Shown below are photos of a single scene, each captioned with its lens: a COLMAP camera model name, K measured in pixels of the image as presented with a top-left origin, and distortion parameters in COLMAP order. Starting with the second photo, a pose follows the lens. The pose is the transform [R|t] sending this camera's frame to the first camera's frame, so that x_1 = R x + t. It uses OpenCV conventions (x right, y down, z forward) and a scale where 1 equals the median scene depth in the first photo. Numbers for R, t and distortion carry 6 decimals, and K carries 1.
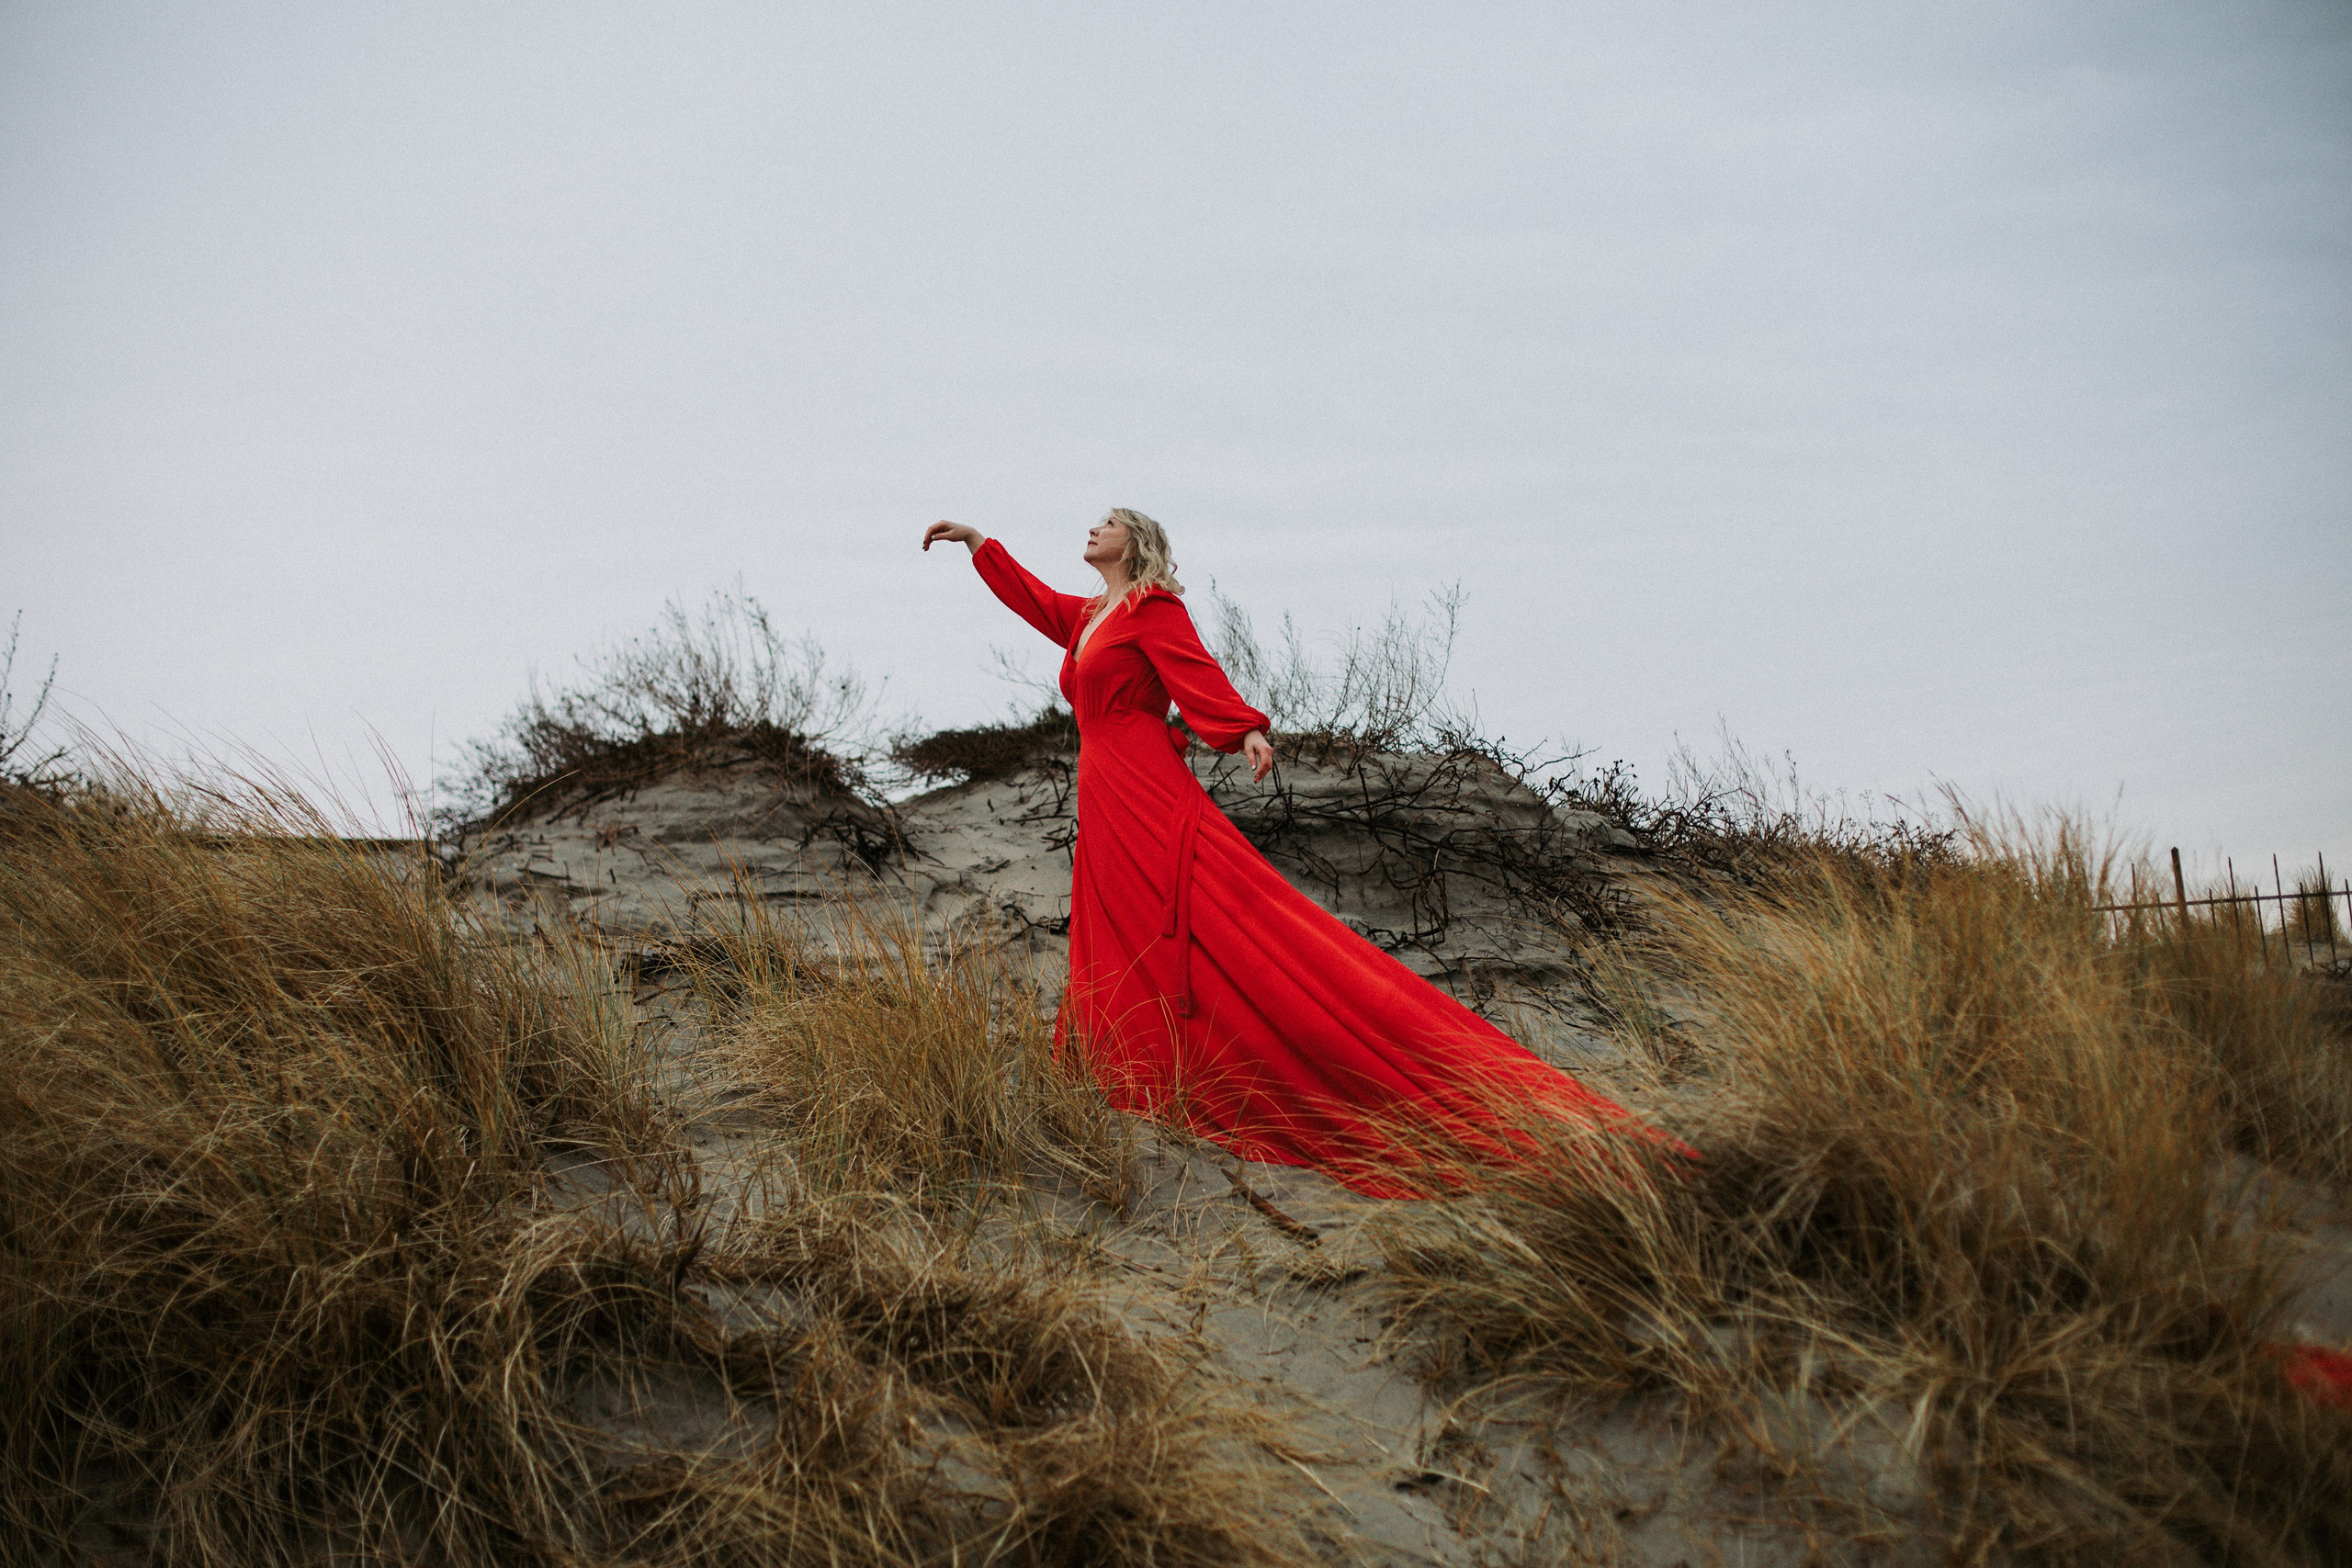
lens RADIAL K [[3452.2, 0, 1130.7], [0, 3452.2, 751.8], [0, 0, 1]] dist [-0.132723, 0.128379]
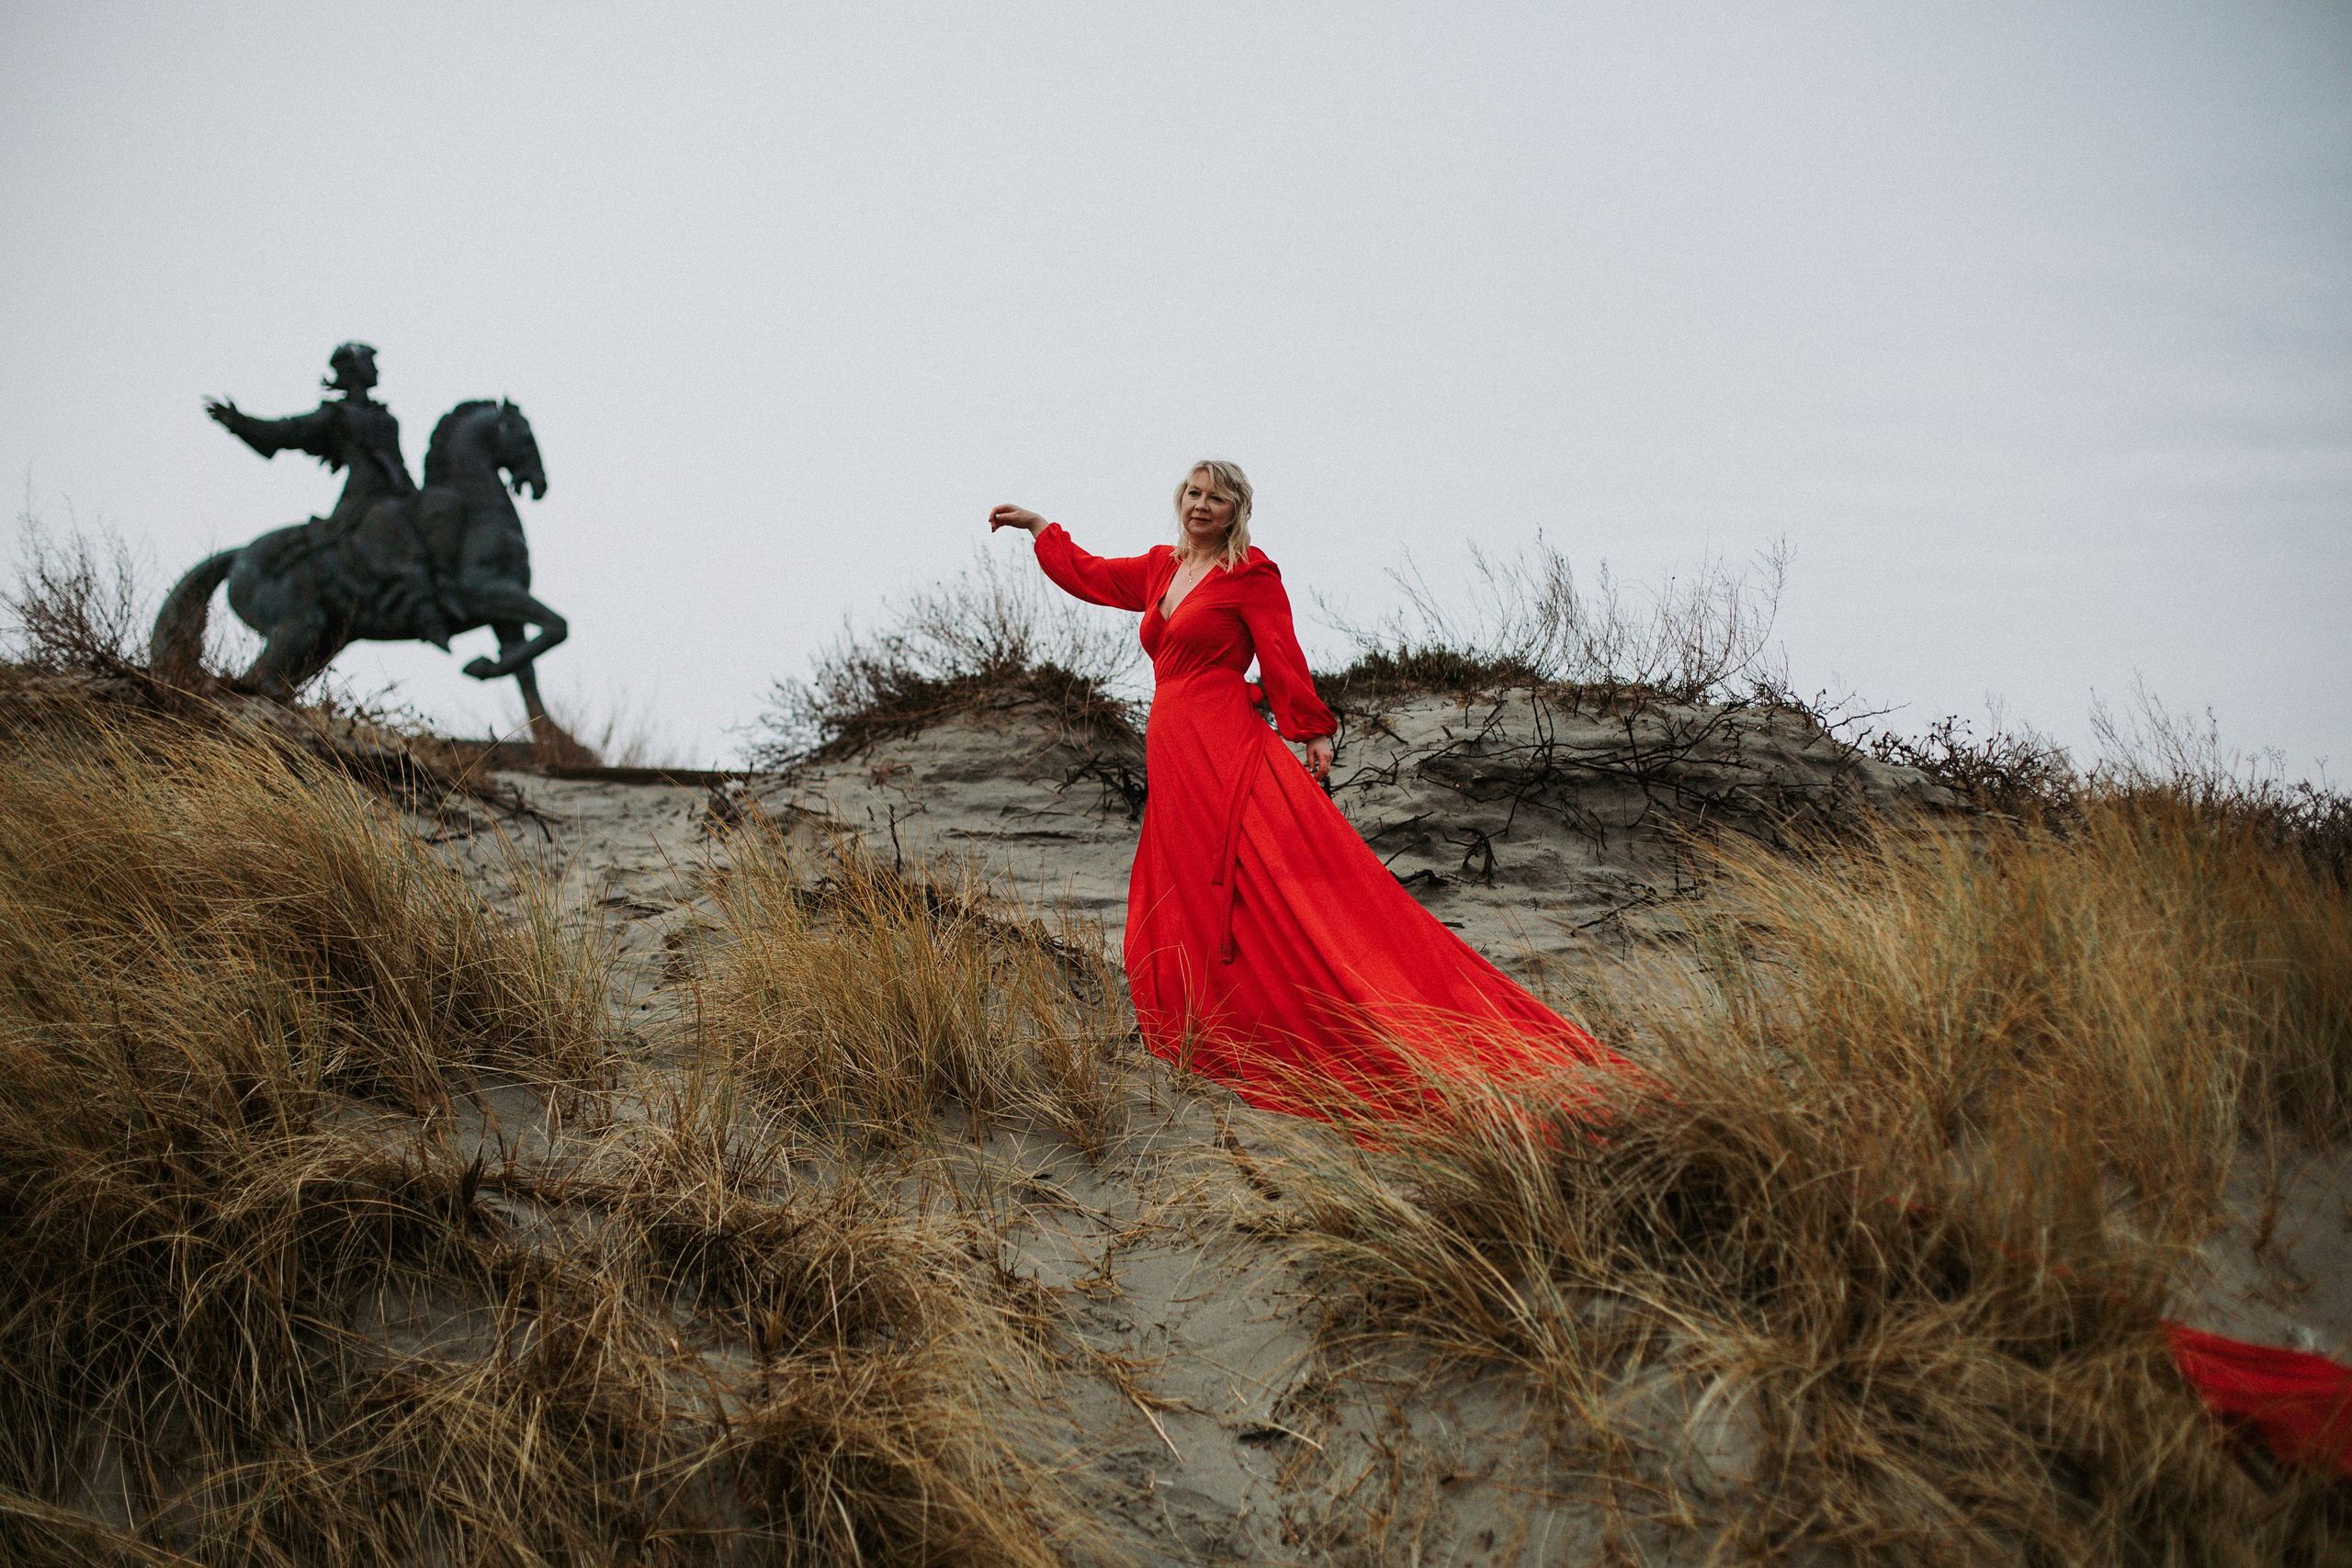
lens RADIAL K [[3452.2, 0, 1130.7], [0, 3452.2, 751.8], [0, 0, 1]] dist [-0.132723, 0.128379]
pose [[0.976418, 0.018253, -0.215117, 0.141534], [-0.014204, 0.999692, 0.020353, -0.004290], [0.215423, -0.016818, 0.976376, 0.005028]]
